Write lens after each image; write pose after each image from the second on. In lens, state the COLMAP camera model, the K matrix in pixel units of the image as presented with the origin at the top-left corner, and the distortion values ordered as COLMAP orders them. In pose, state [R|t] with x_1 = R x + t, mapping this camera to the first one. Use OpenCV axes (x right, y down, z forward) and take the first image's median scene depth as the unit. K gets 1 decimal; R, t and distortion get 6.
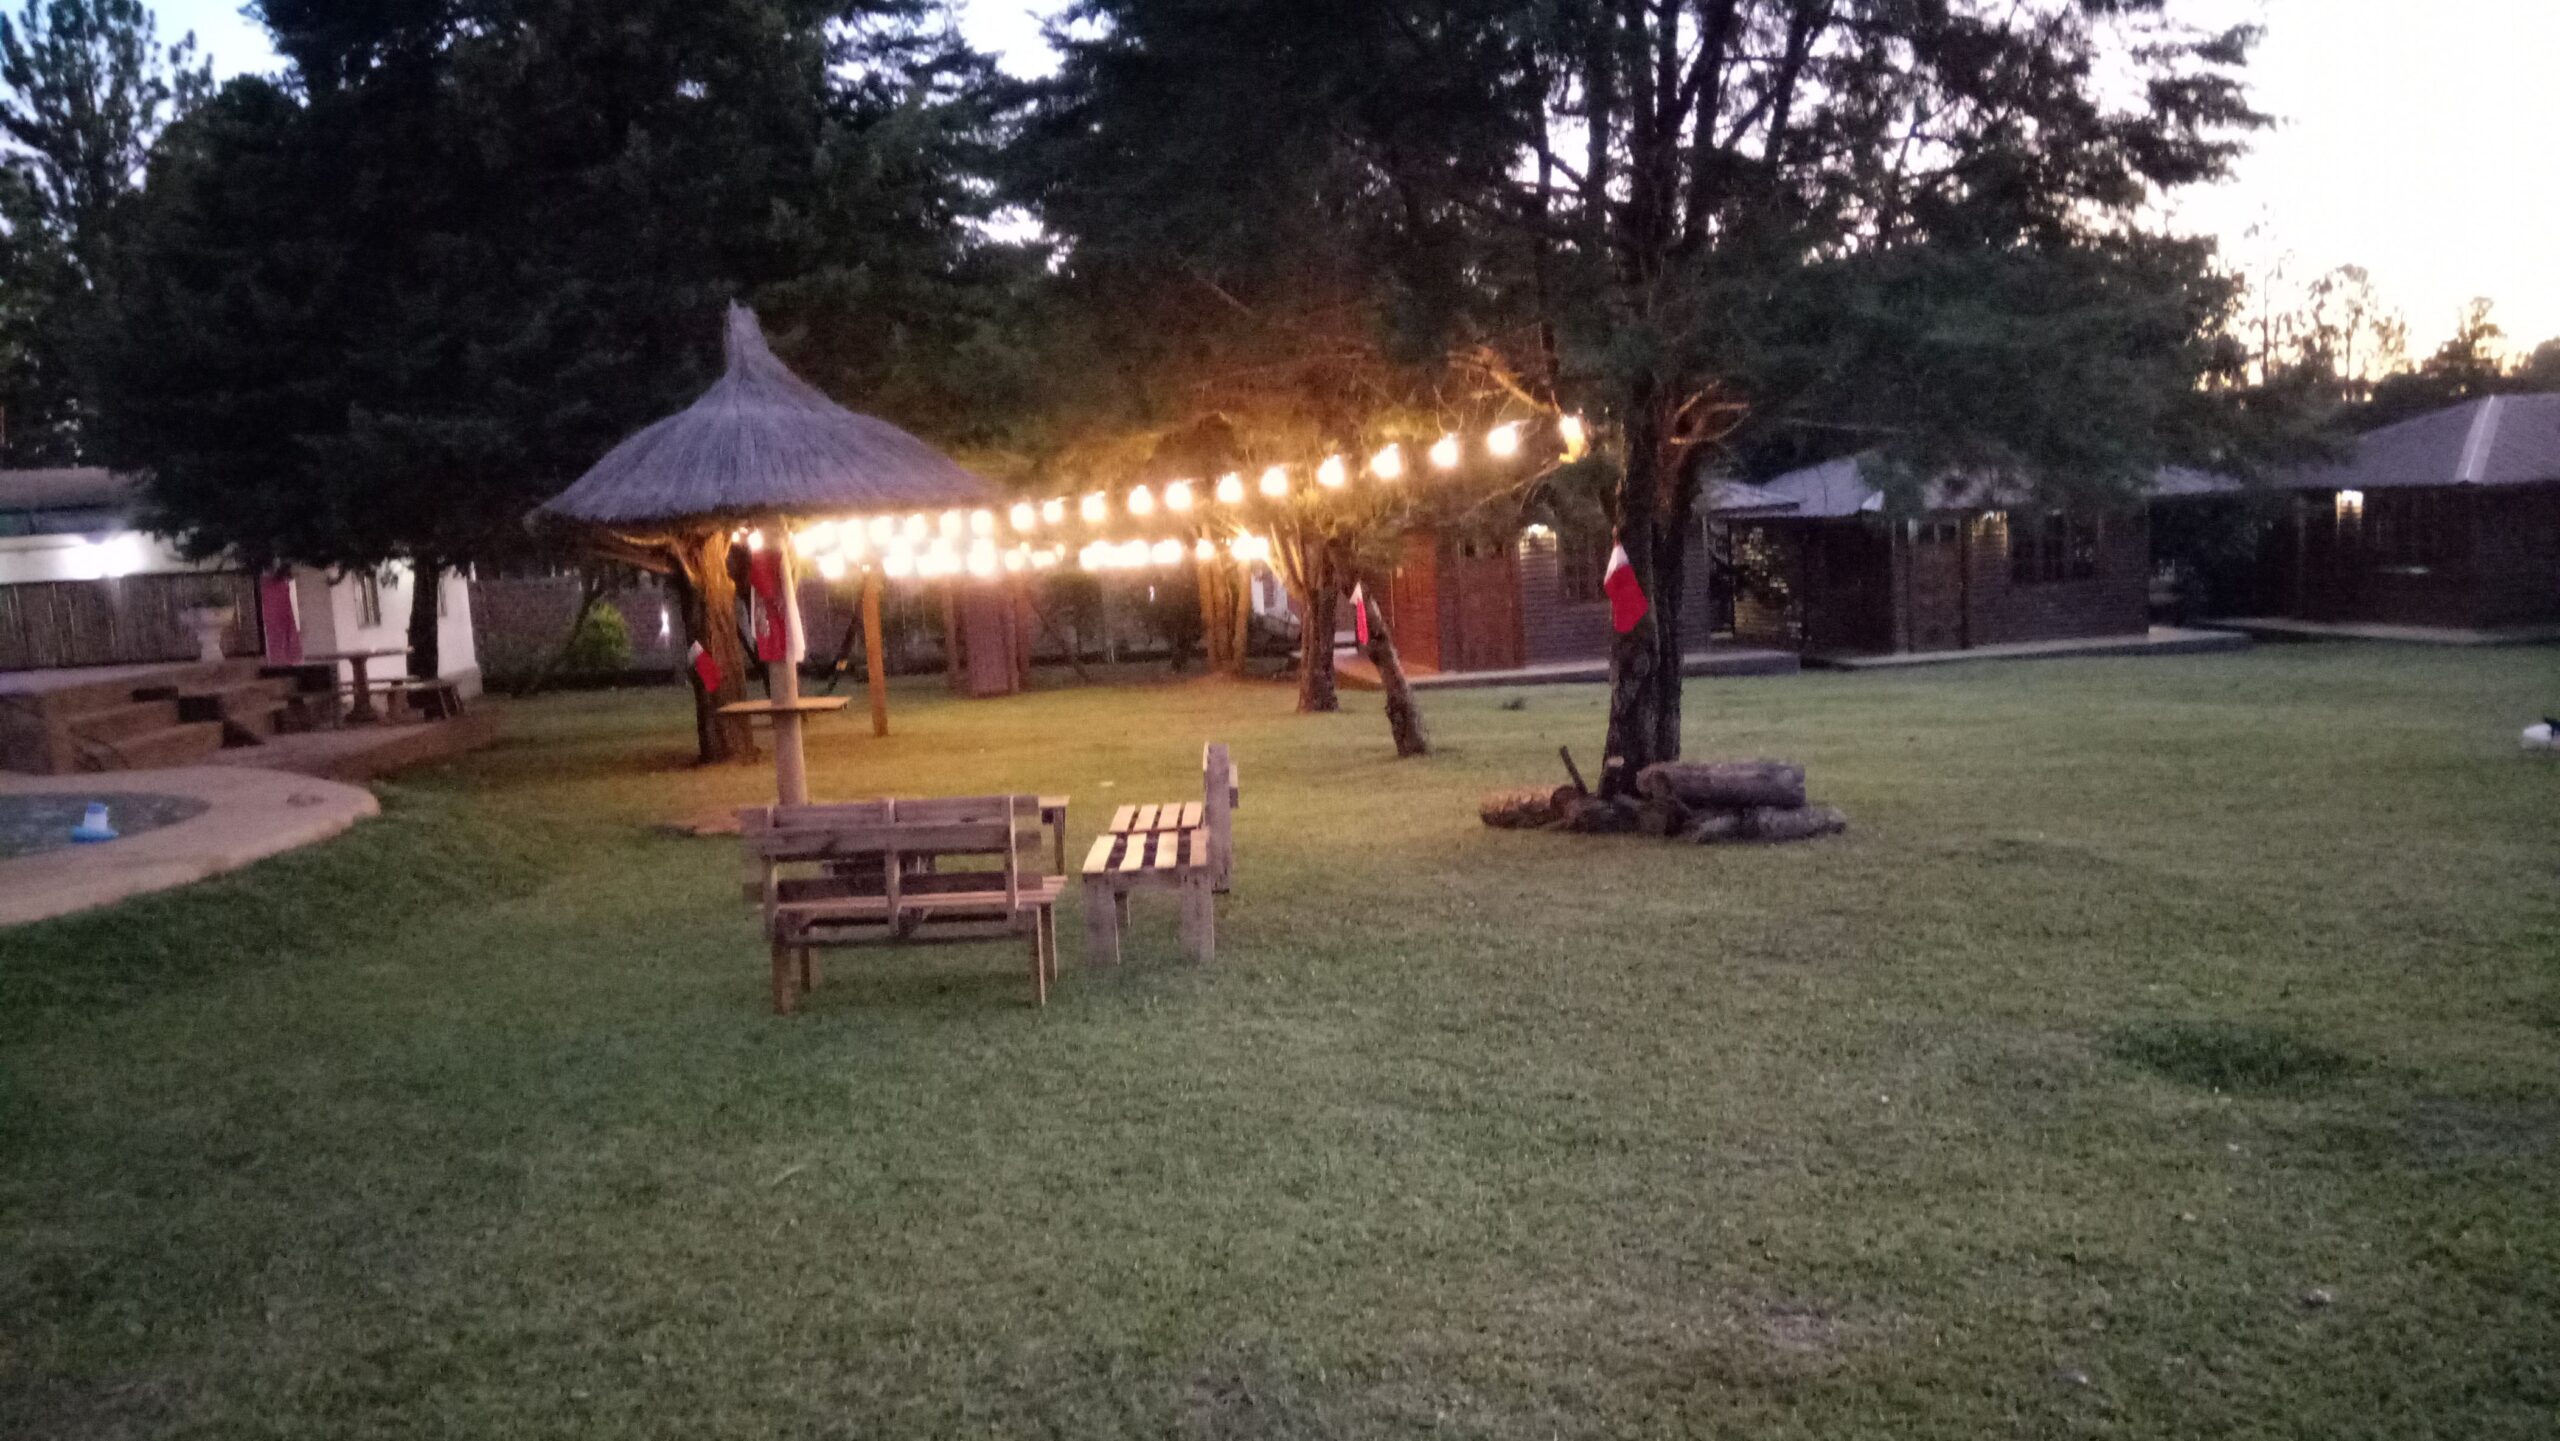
lens RADIAL K [[2005.8, 0, 1277.6], [0, 2005.8, 718.1], [0, 0, 1]] dist [0.013831, -0.005258]
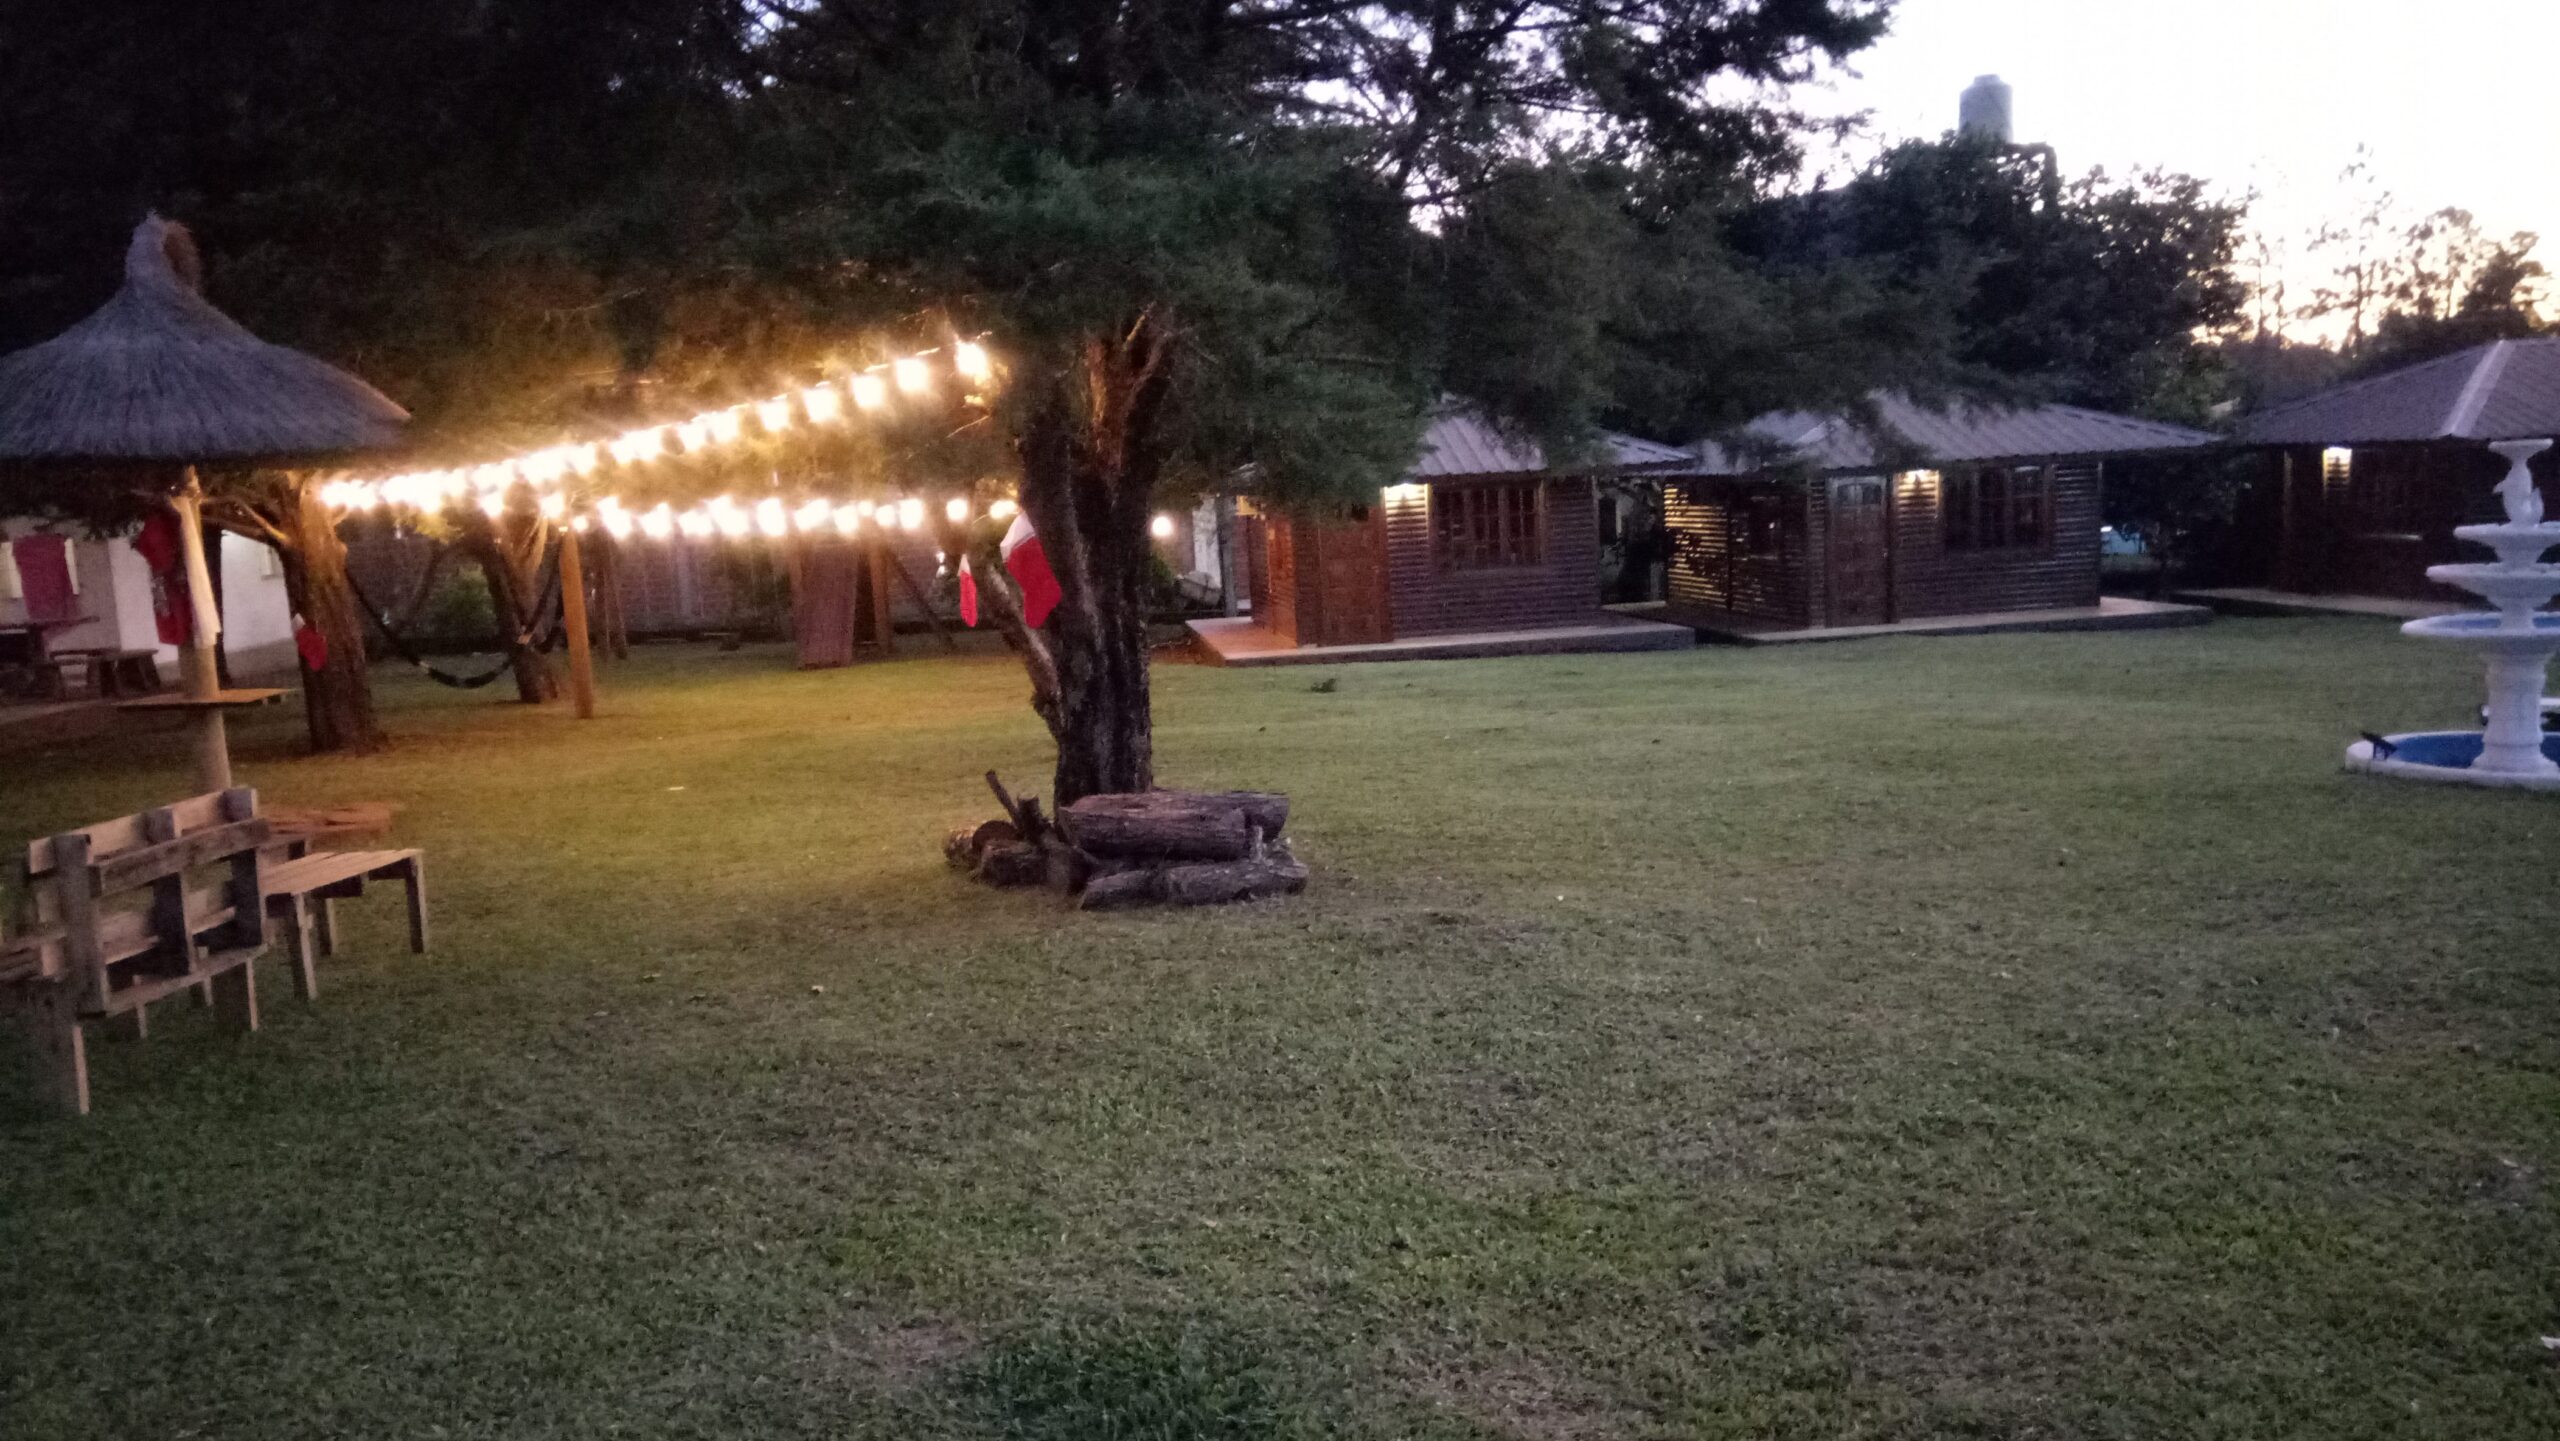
lens RADIAL K [[2005.8, 0, 1281.5], [0, 2005.8, 722.9], [0, 0, 1]] dist [0.013831, -0.005258]
pose [[0.998838, 0.008264, -0.047488, 0.111091], [-0.007132, 0.999688, 0.023954, -0.009063], [0.047671, -0.023588, 0.998585, 0.086961]]
